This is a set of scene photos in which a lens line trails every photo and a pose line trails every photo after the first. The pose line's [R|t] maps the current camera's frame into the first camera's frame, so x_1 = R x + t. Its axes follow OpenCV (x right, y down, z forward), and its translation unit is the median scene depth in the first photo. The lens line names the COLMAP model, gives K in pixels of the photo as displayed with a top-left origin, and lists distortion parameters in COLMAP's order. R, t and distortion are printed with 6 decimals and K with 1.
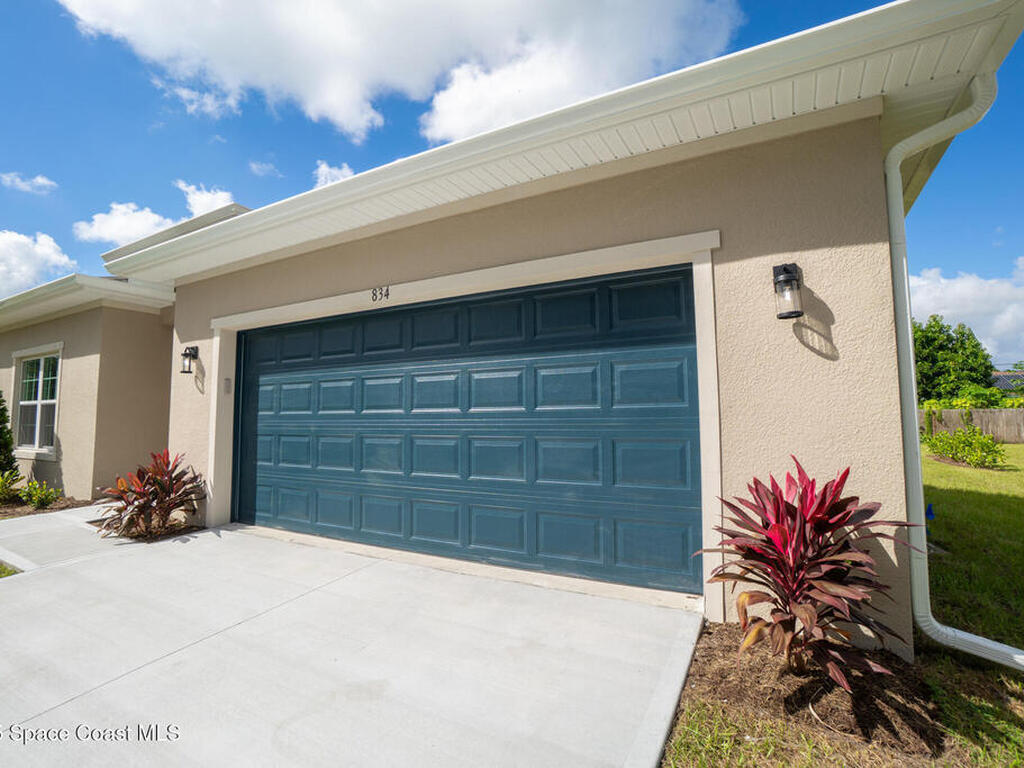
lens RADIAL K [[503.1, 0, 512.0], [0, 503.1, 384.0], [0, 0, 1]] dist [-0.022359, 0.000315]
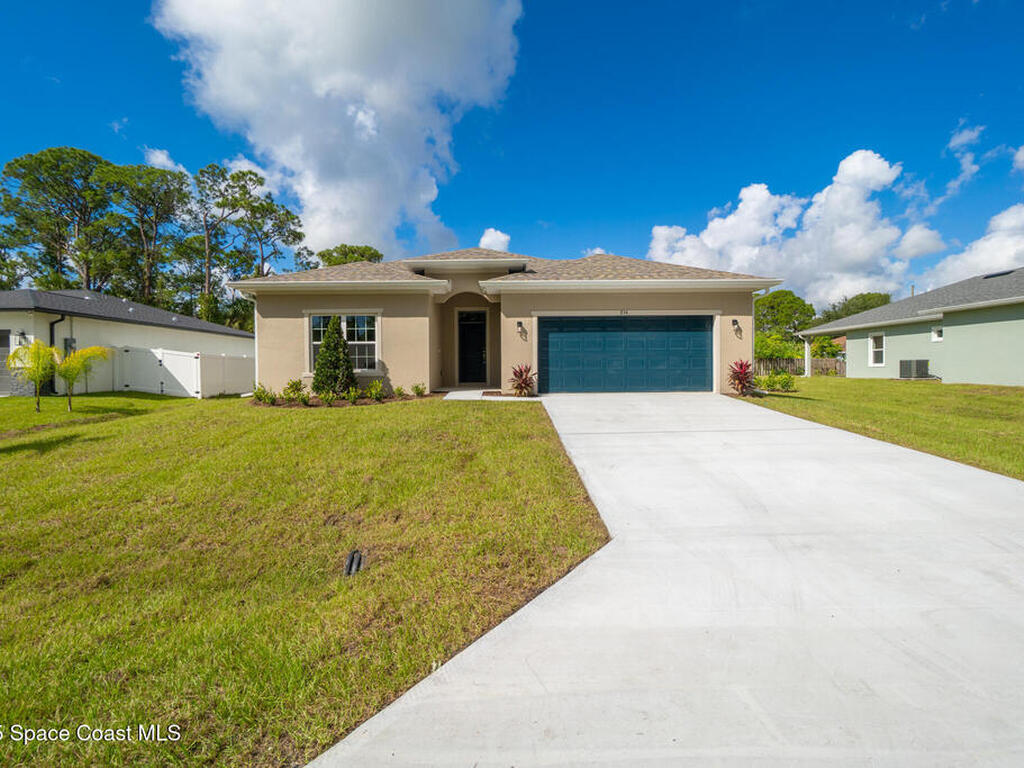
lens RADIAL K [[518.2, 0, 522.4], [0, 518.2, 384.6], [0, 0, 1]] dist [-0.002997, 0.000007]
pose [[0.855643, -0.009804, 0.517474, -1.954476], [-0.030584, 0.997116, 0.069462, 0.055262], [-0.516663, -0.075261, 0.852875, -1.169487]]
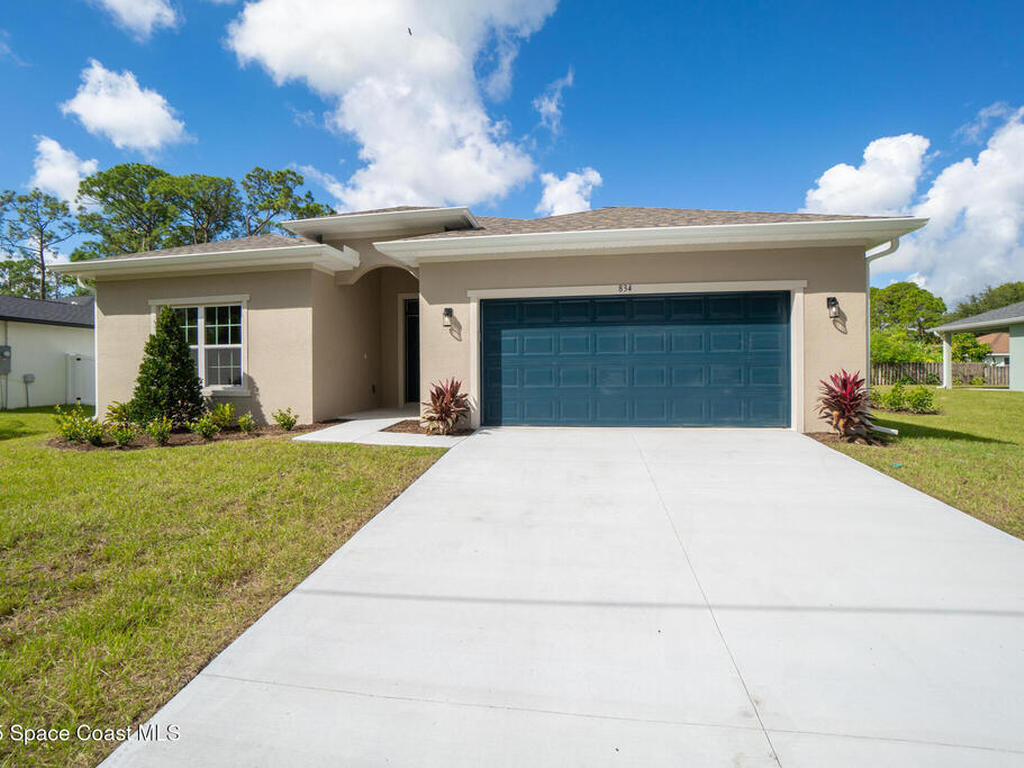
lens RADIAL K [[525.8, 0, 512.0], [0, 525.8, 384.0], [0, 0, 1]] dist [-0.060638, 0.024212]
pose [[0.936761, -0.002179, 0.349964, -1.021841], [-0.022337, 0.997569, 0.066002, 0.041400], [-0.349257, -0.069645, 0.934435, -0.515289]]
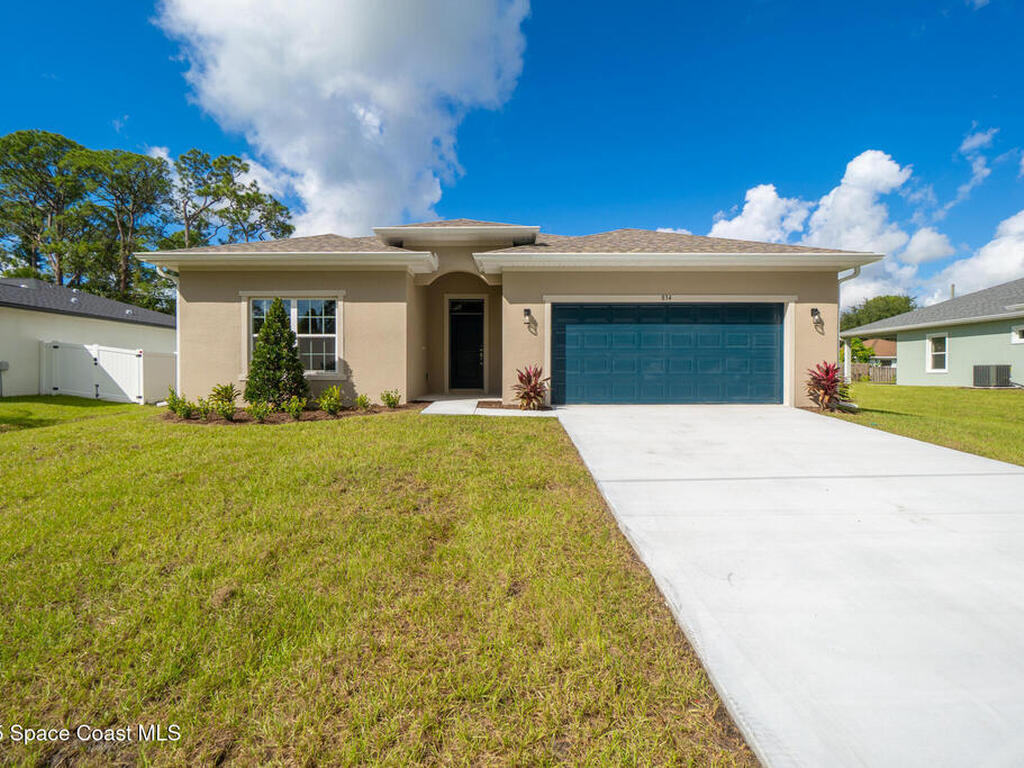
lens RADIAL K [[517.9, 0, 517.9], [0, 517.9, 383.5], [0, 0, 1]] dist [-0.000626, -0.001180]
pose [[0.861829, 0.001368, 0.507197, -1.645458], [-0.037765, 0.997394, 0.061479, 0.081790], [-0.505791, -0.072138, 0.859634, -0.614812]]
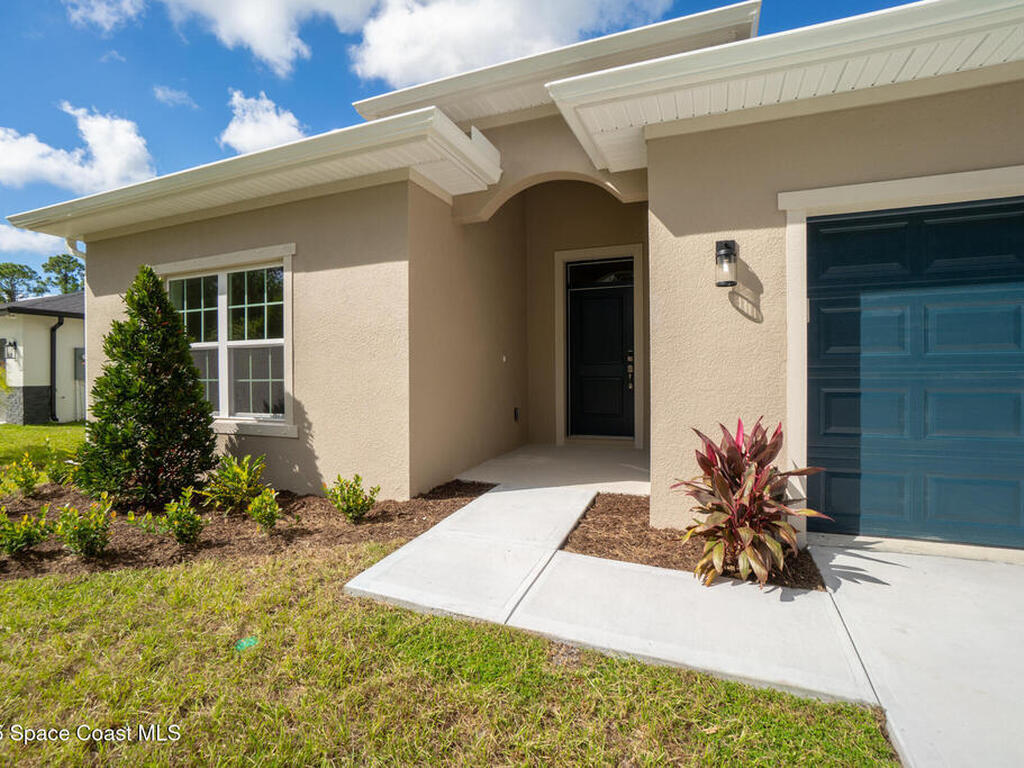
lens RADIAL K [[503.1, 0, 512.0], [0, 503.1, 384.0], [0, 0, 1]] dist [-0.022359, 0.000315]
pose [[0.988425, 0.000853, 0.151709, -0.997803], [-0.011972, 0.997305, 0.072389, 0.054155], [-0.151239, -0.073368, 0.985771, 0.455570]]
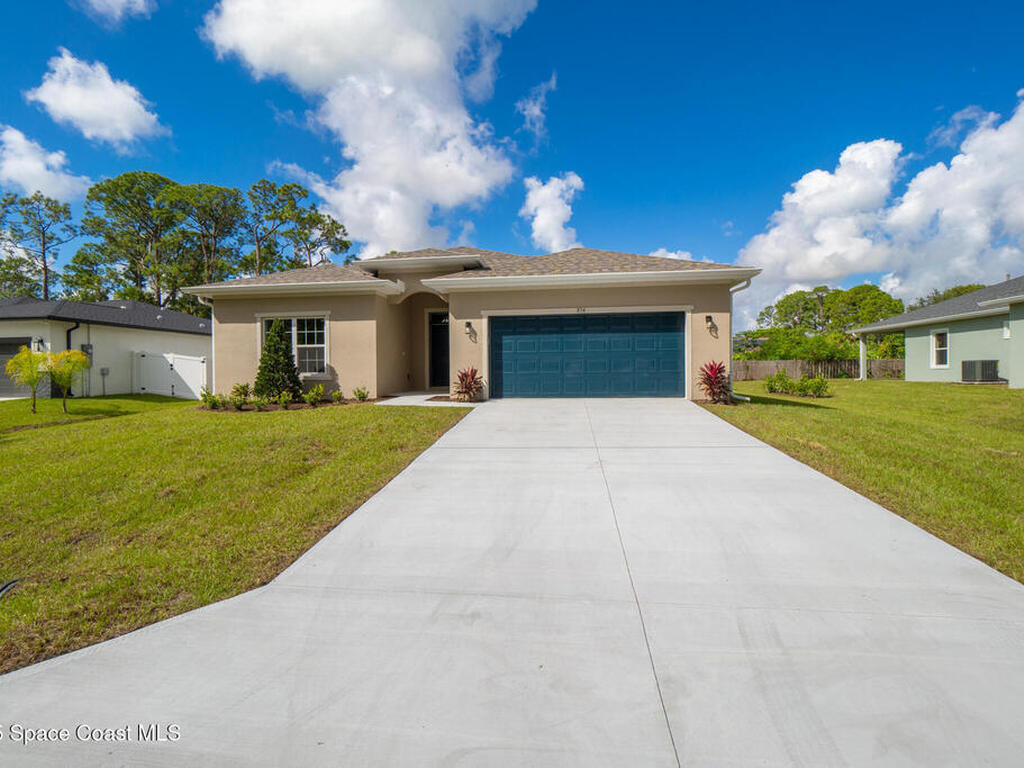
lens RADIAL K [[517.9, 0, 517.9], [0, 517.9, 383.5], [0, 0, 1]] dist [-0.000626, -0.001180]
pose [[0.921063, -0.004947, 0.389381, -1.370076], [-0.022538, 0.997566, 0.065986, 0.044501], [-0.388760, -0.069553, 0.918710, -1.269598]]
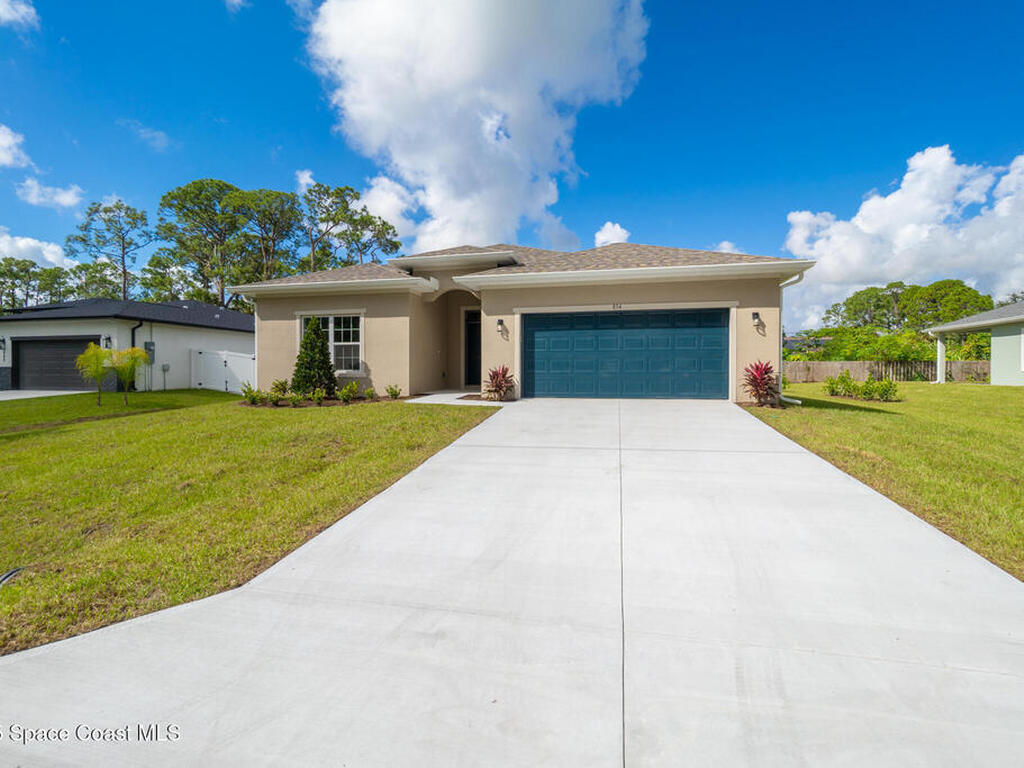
lens RADIAL K [[519.9, 0, 513.7], [0, 519.9, 382.6], [0, 0, 1]] dist [0.001498, -0.000558]
pose [[0.956572, 0.005388, 0.291448, -1.275948], [-0.026314, 0.997343, 0.067927, 0.047663], [-0.290308, -0.072646, 0.954172, -1.247524]]
